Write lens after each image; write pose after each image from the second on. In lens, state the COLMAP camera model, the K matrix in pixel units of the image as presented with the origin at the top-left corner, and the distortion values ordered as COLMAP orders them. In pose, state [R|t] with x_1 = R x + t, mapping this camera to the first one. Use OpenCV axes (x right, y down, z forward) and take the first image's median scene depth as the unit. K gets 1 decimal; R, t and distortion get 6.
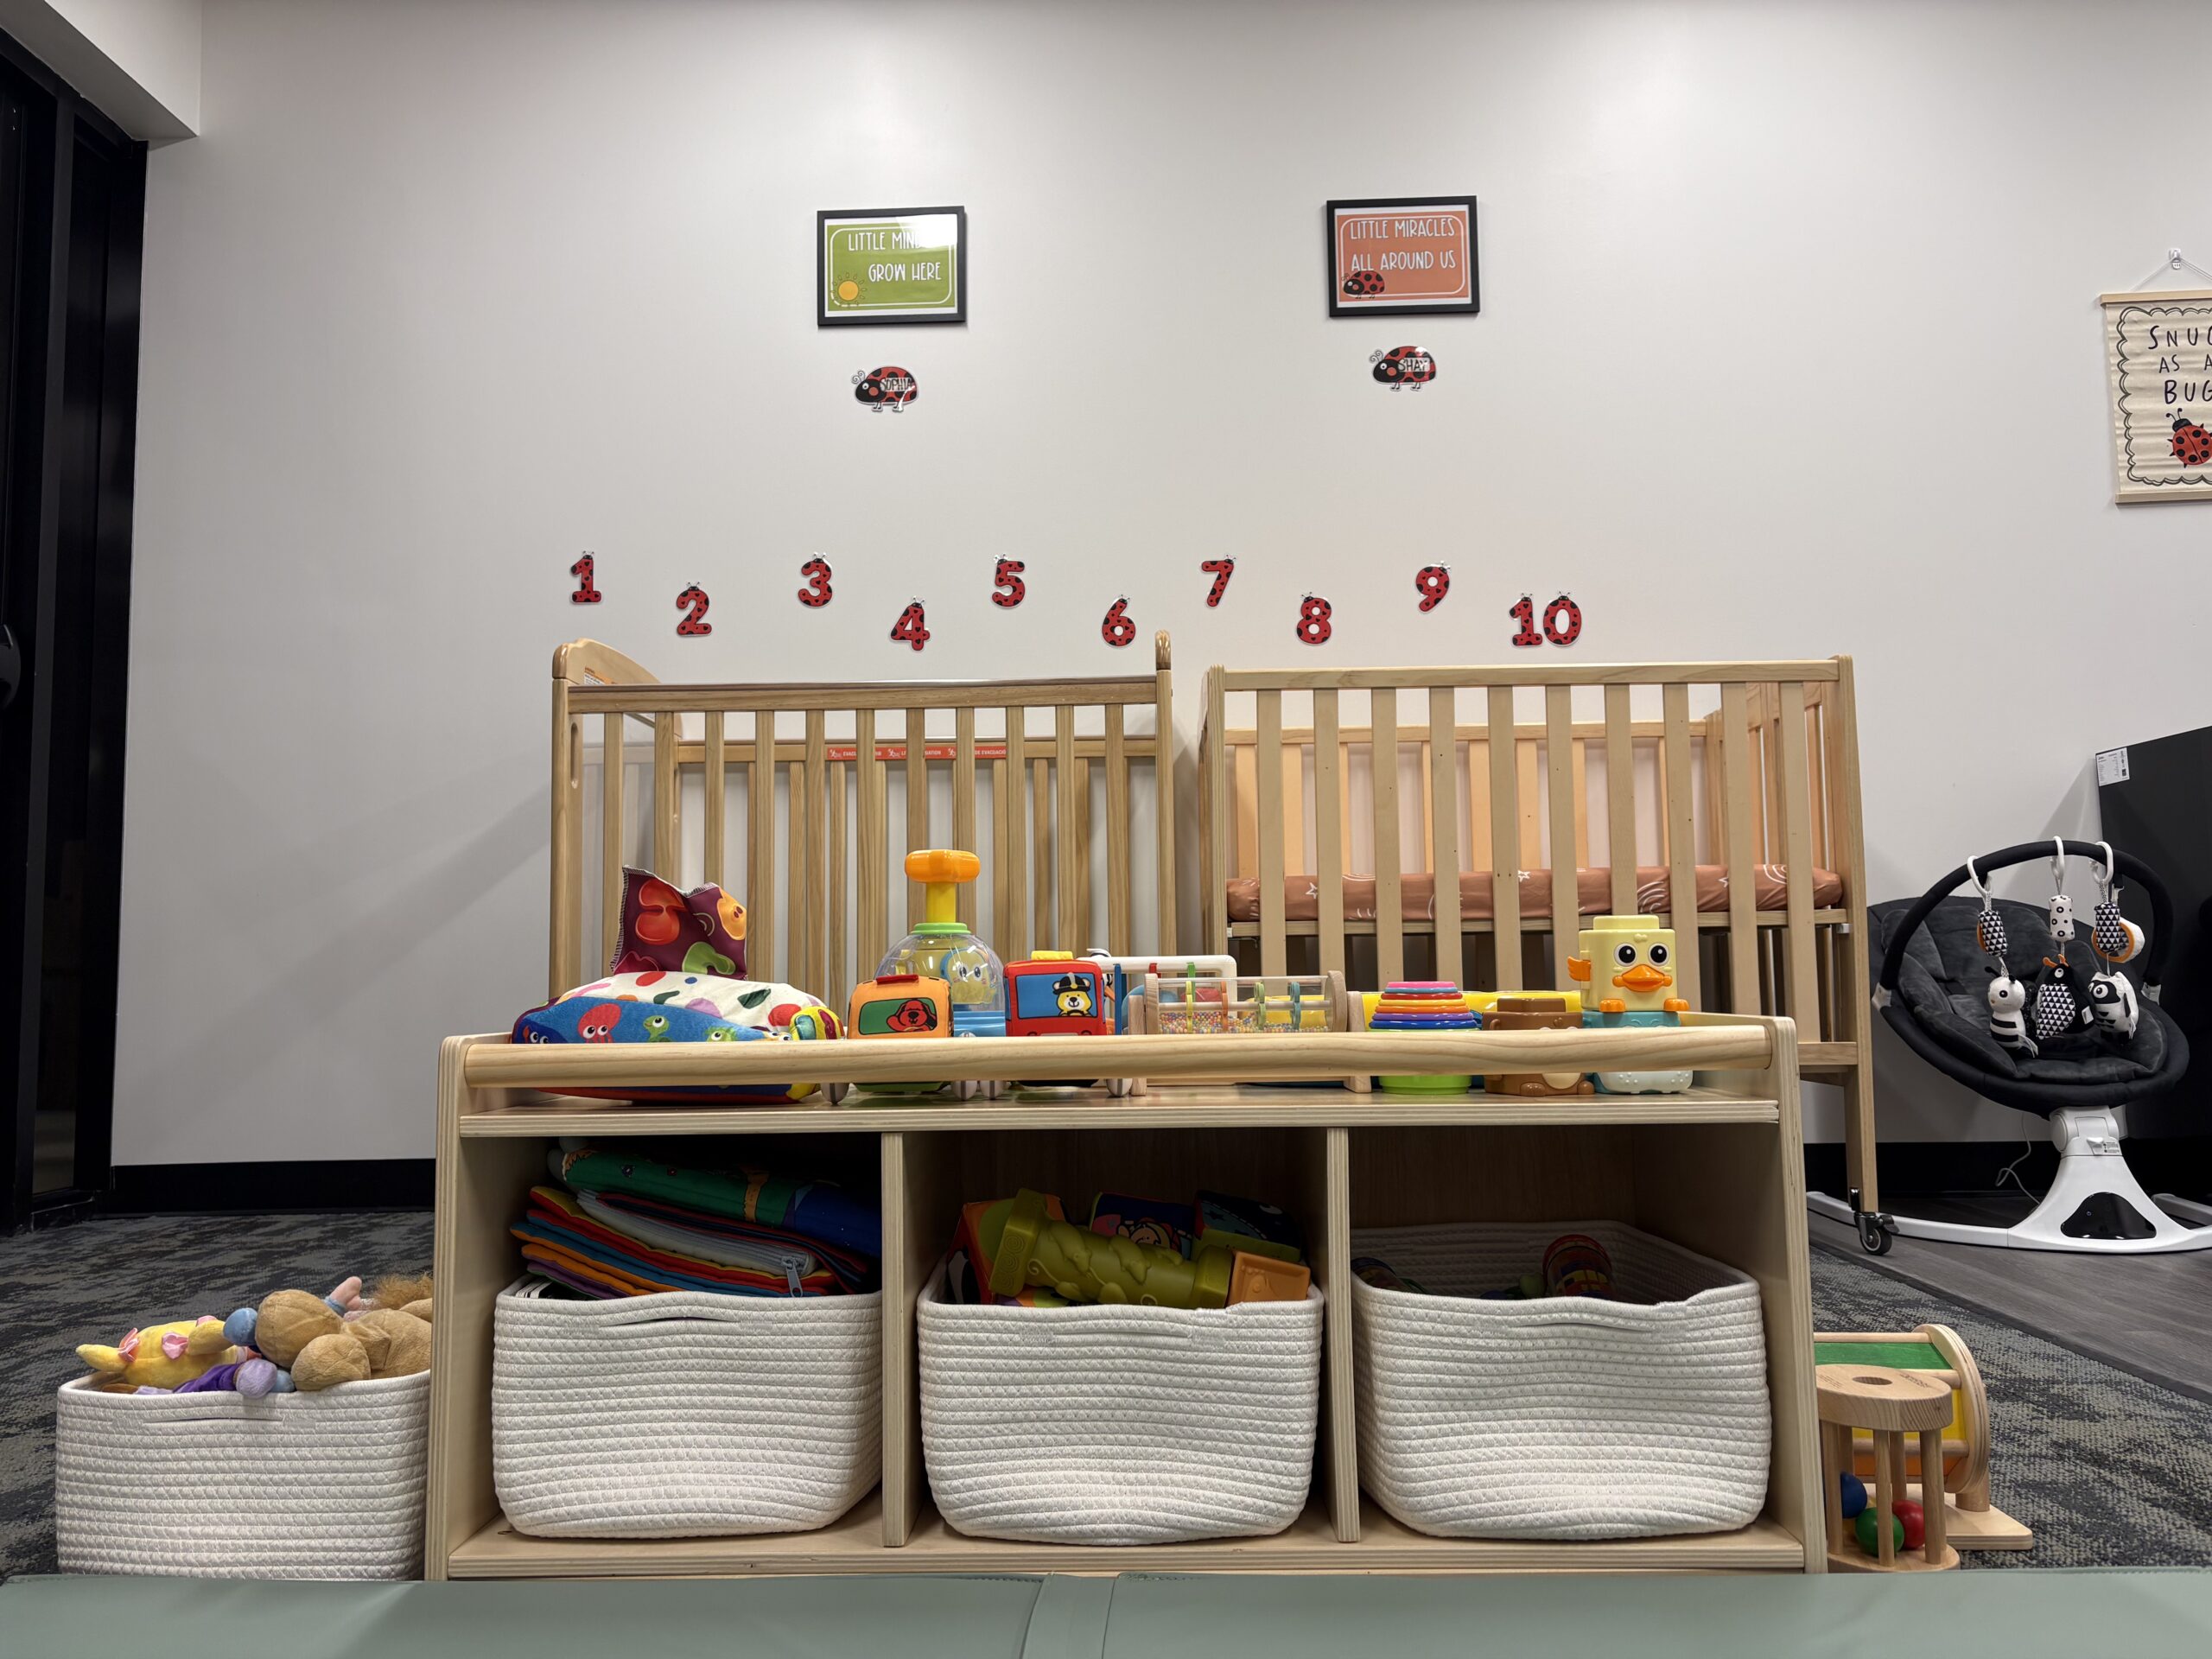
lens RADIAL K [[1687.6, 0, 1114.0], [0, 1687.6, 831.5], [0, 0, 1]] dist [0.042927, -0.013529]
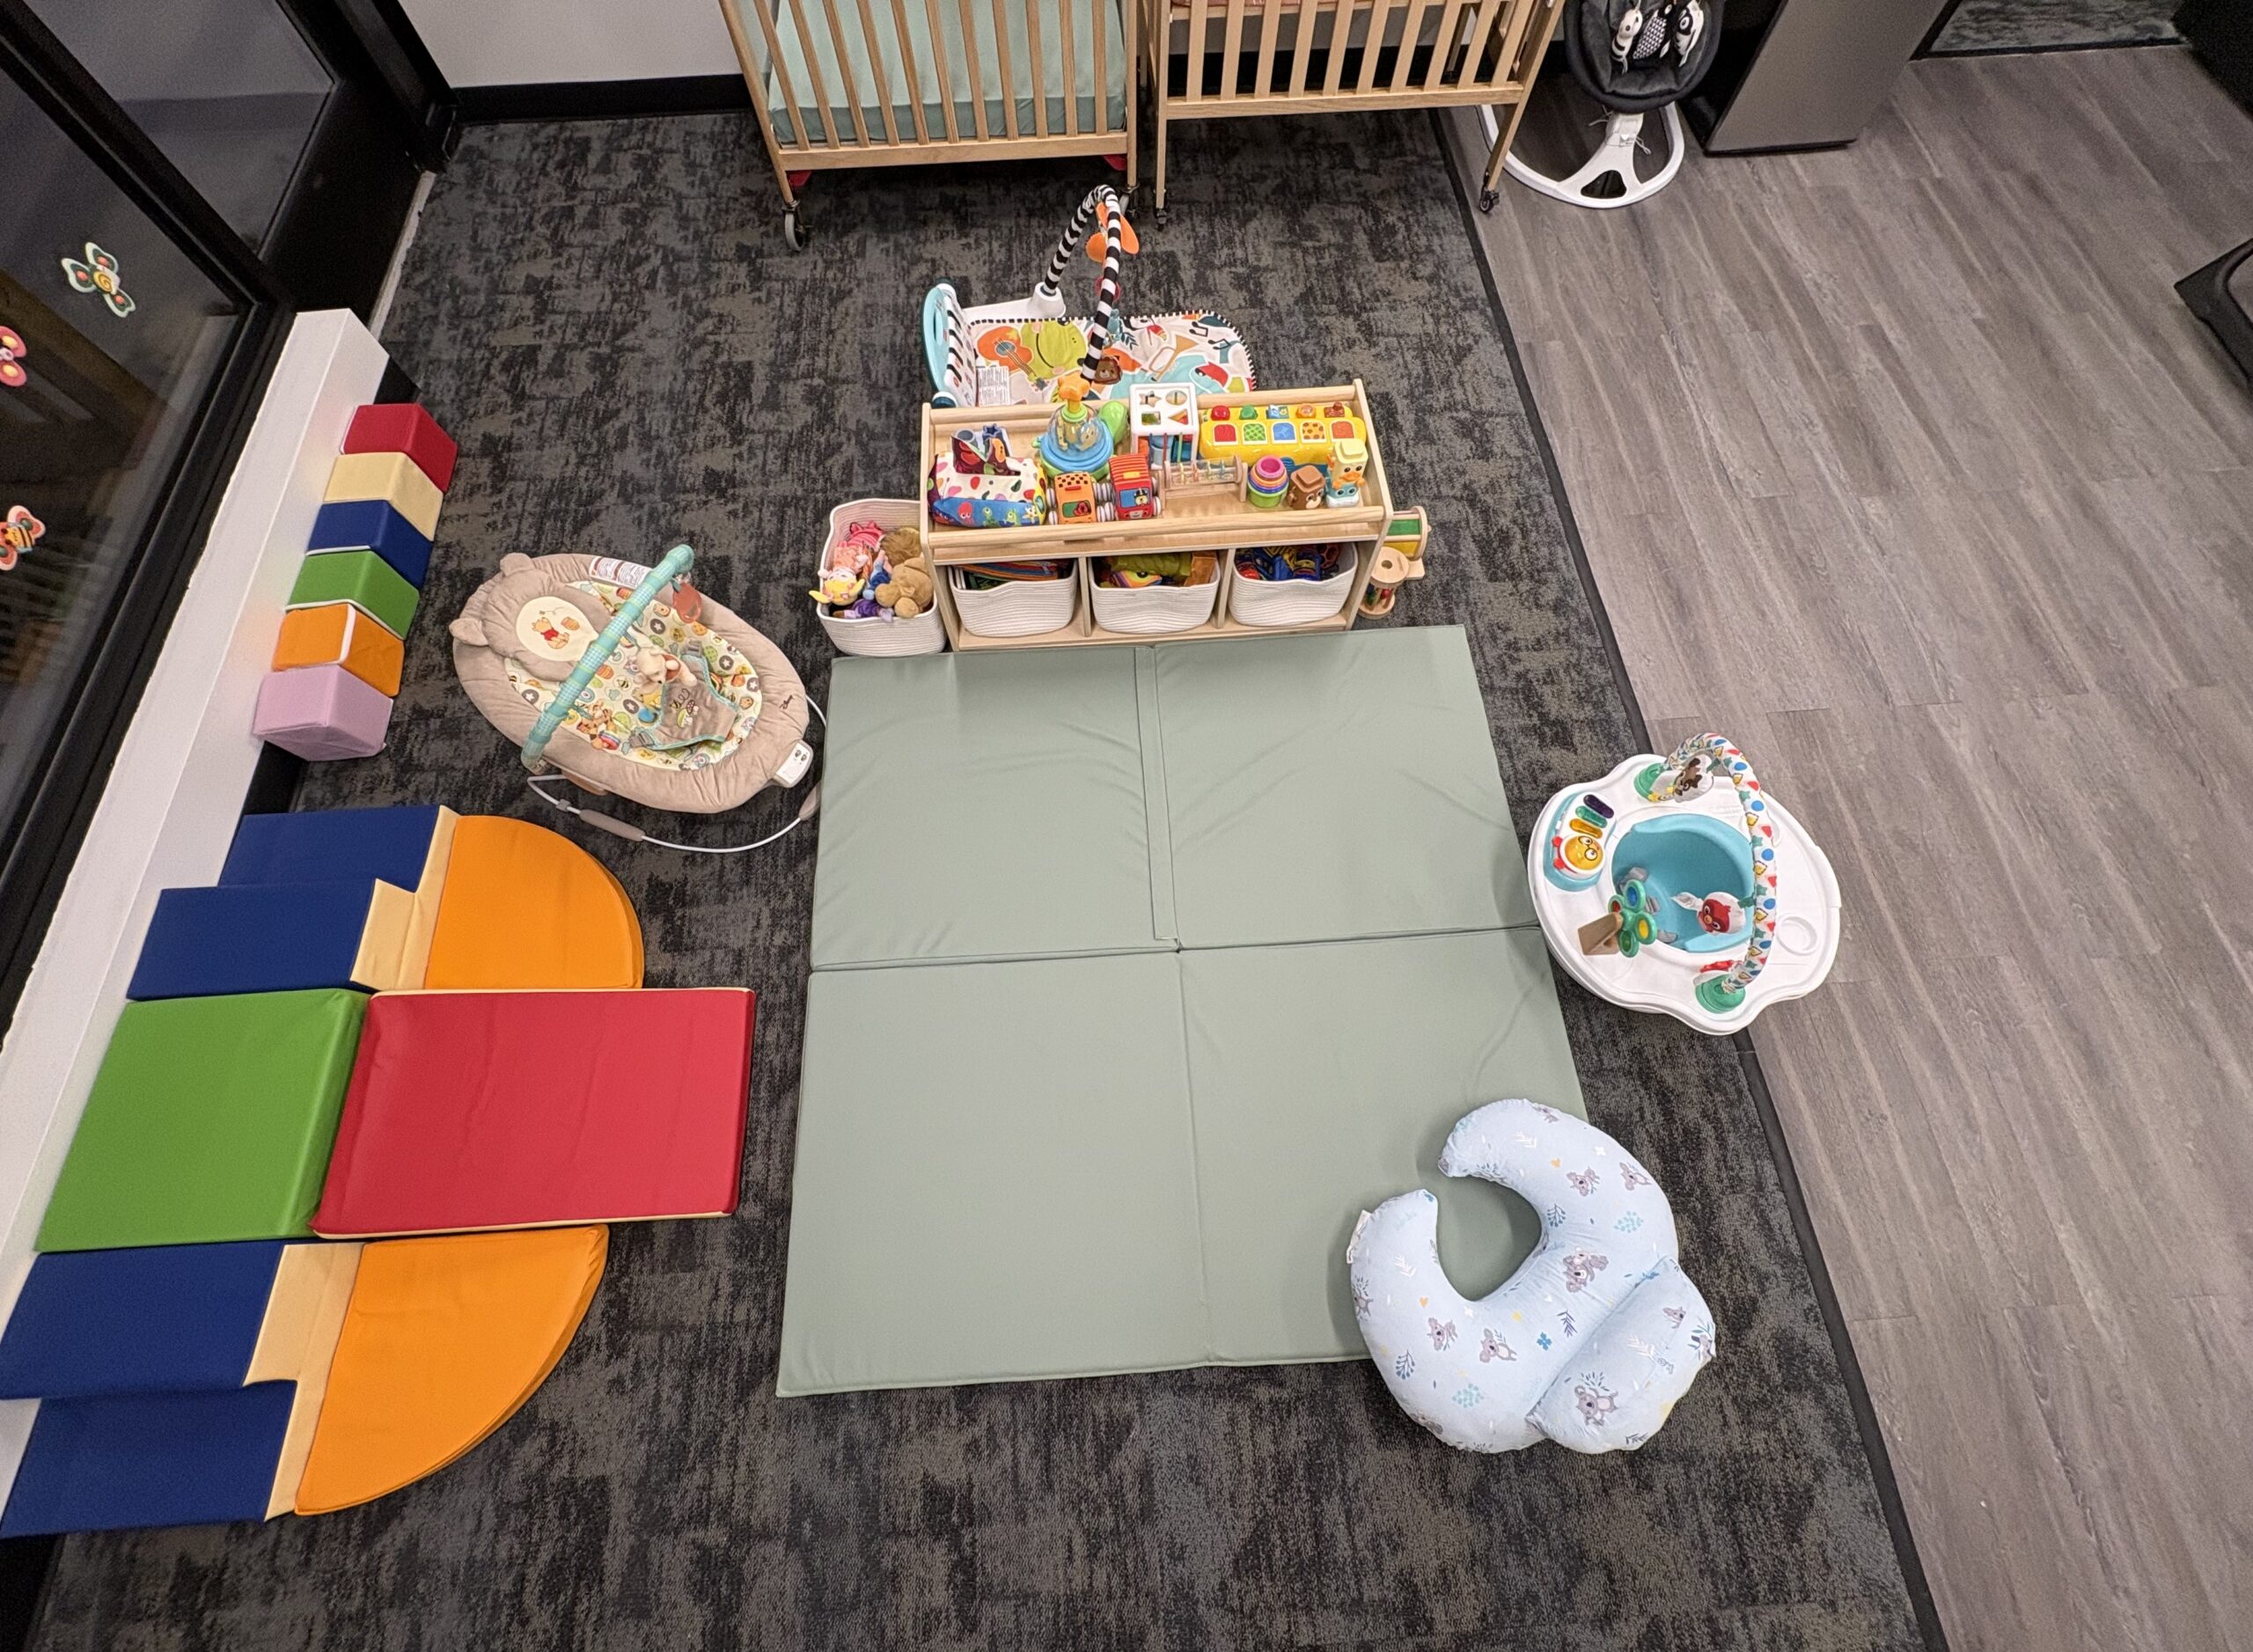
lens RADIAL K [[886.4, 0, 1122.6], [0, 886.4, 840.7], [0, 0, 1]] dist [0.000254, 0.000195]
pose [[0.995831, -0.080639, 0.042638, -0.058130], [-0.016939, 0.295819, 0.955094, -0.397297], [-0.089631, -0.951834, 0.293220, 0.027223]]
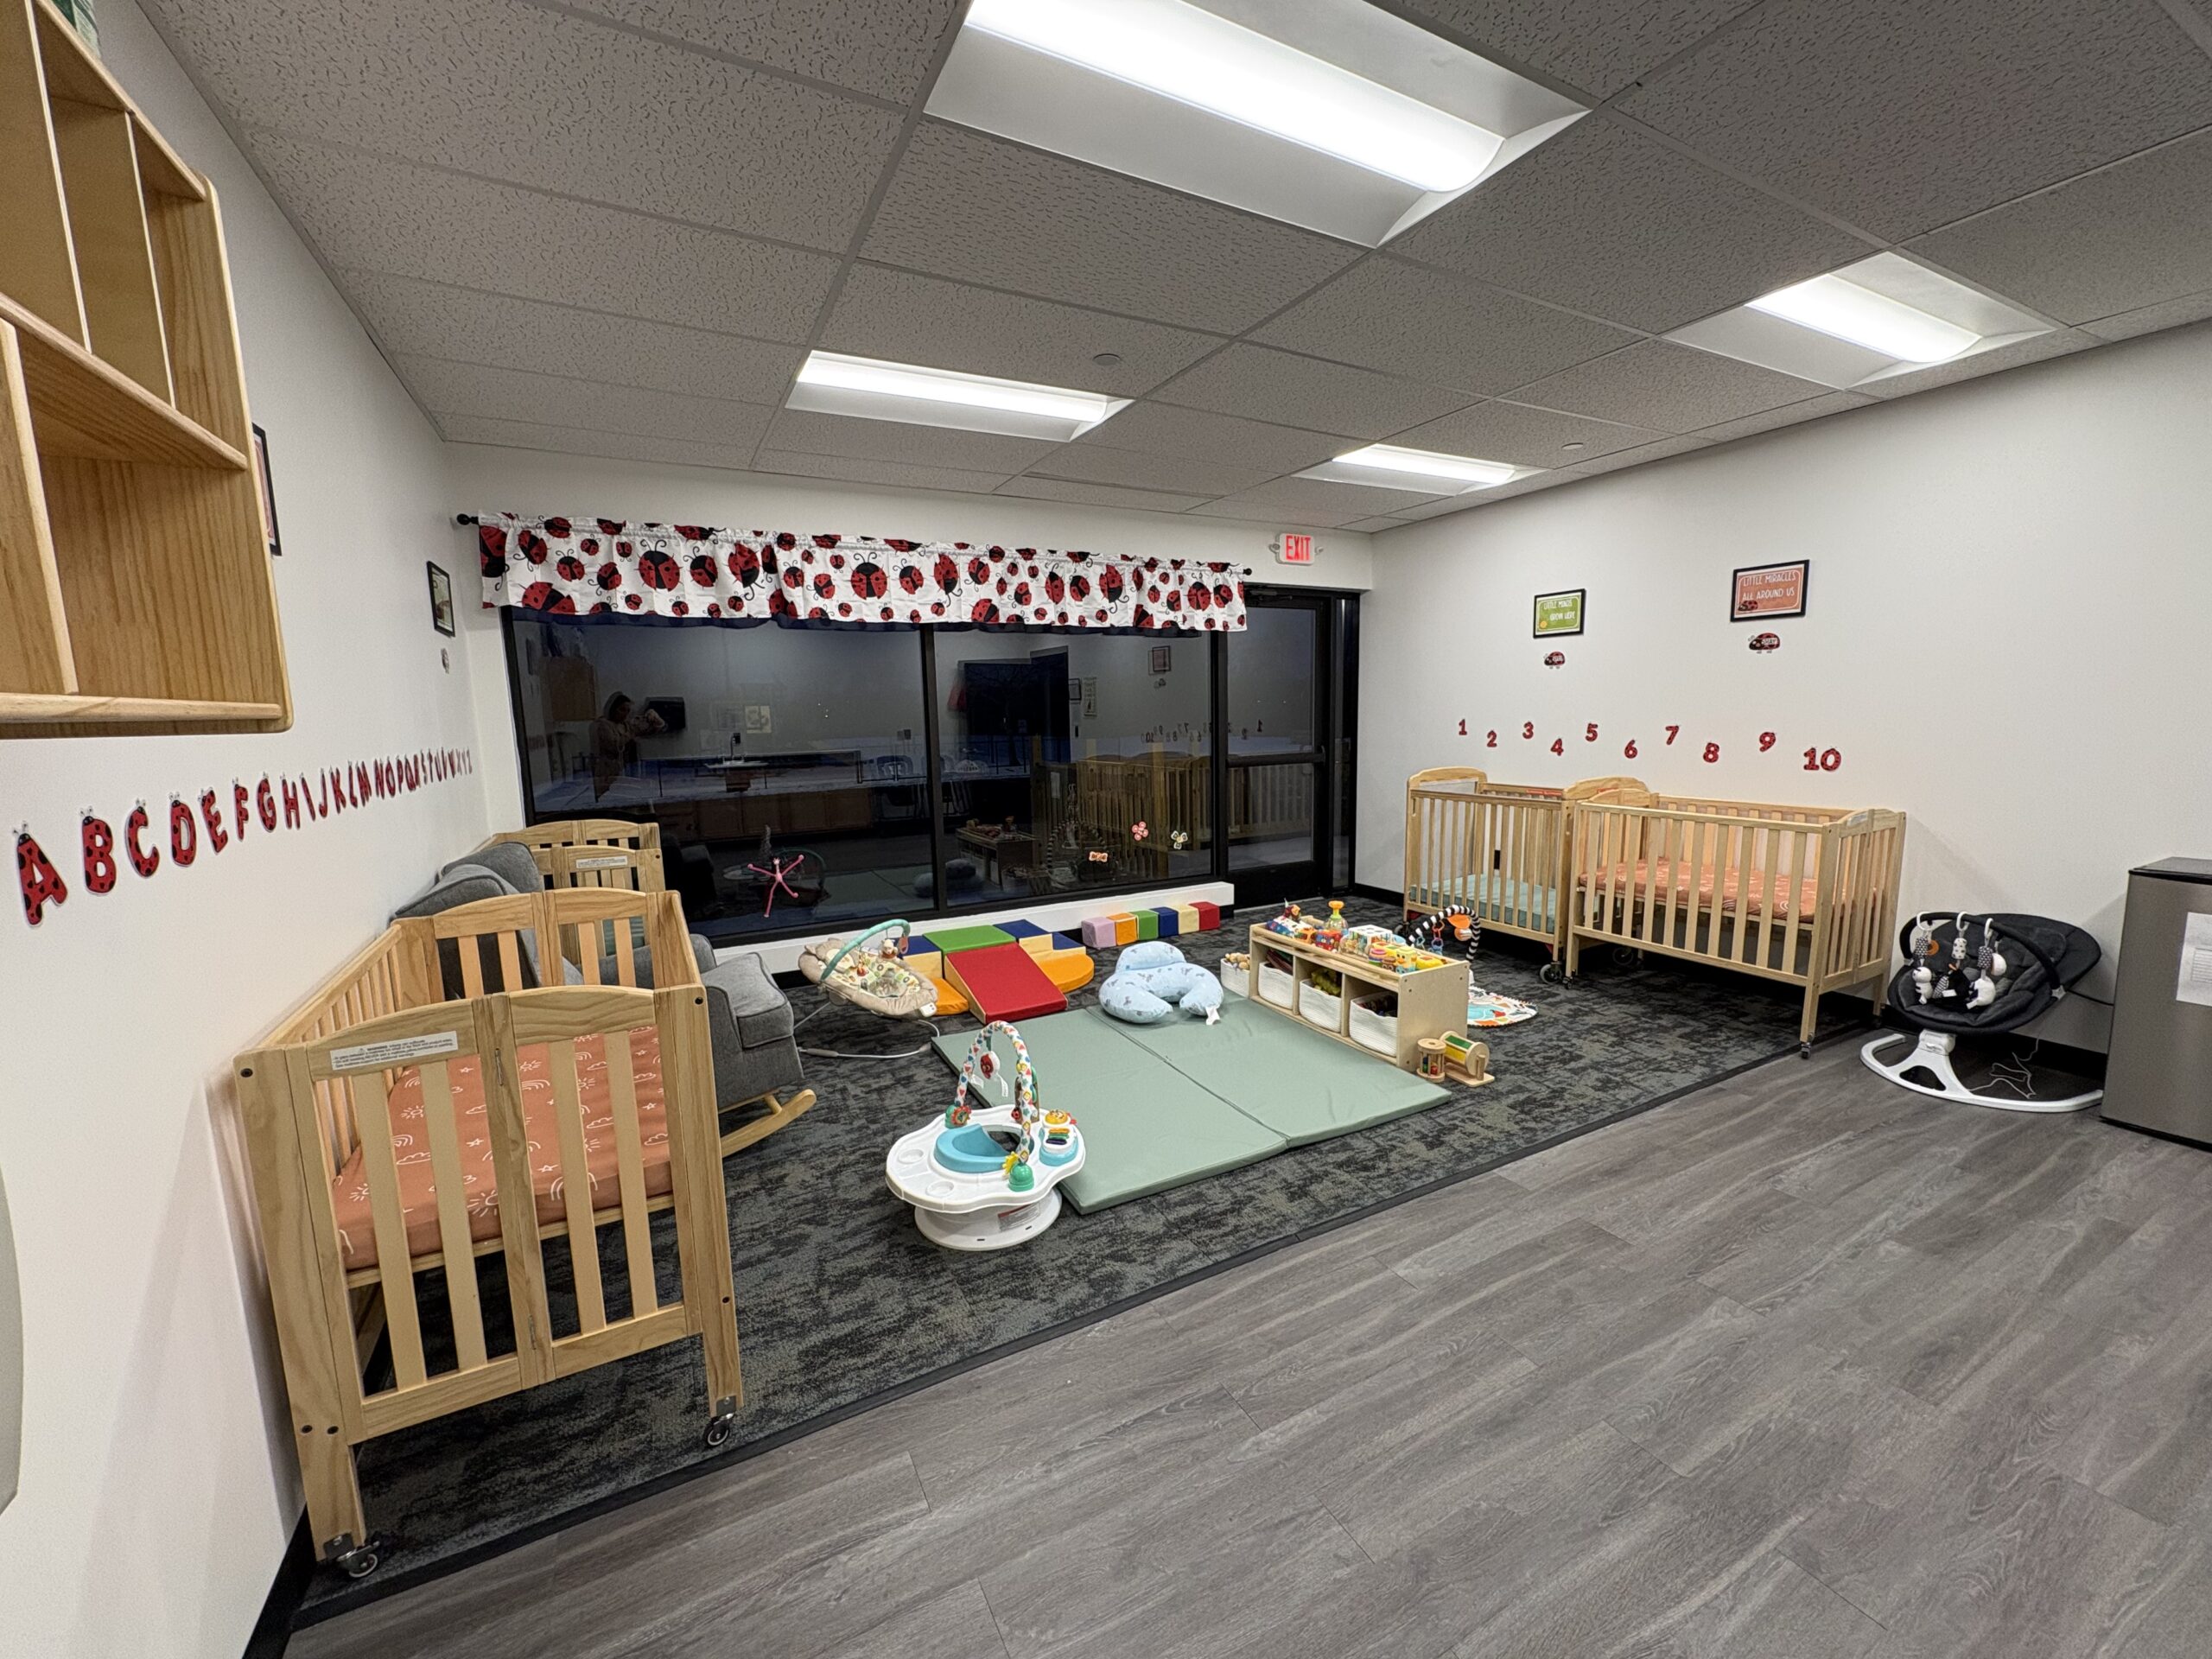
lens RADIAL K [[870.3, 0, 1103.7], [0, 870.3, 824.4], [0, 0, 1]] dist [0.000254, 0.000195]
pose [[0.488572, 0.120356, -0.864183, 0.791933], [0.090249, 0.978157, 0.187252, -0.339607], [0.867844, -0.169478, 0.467038, -0.367934]]
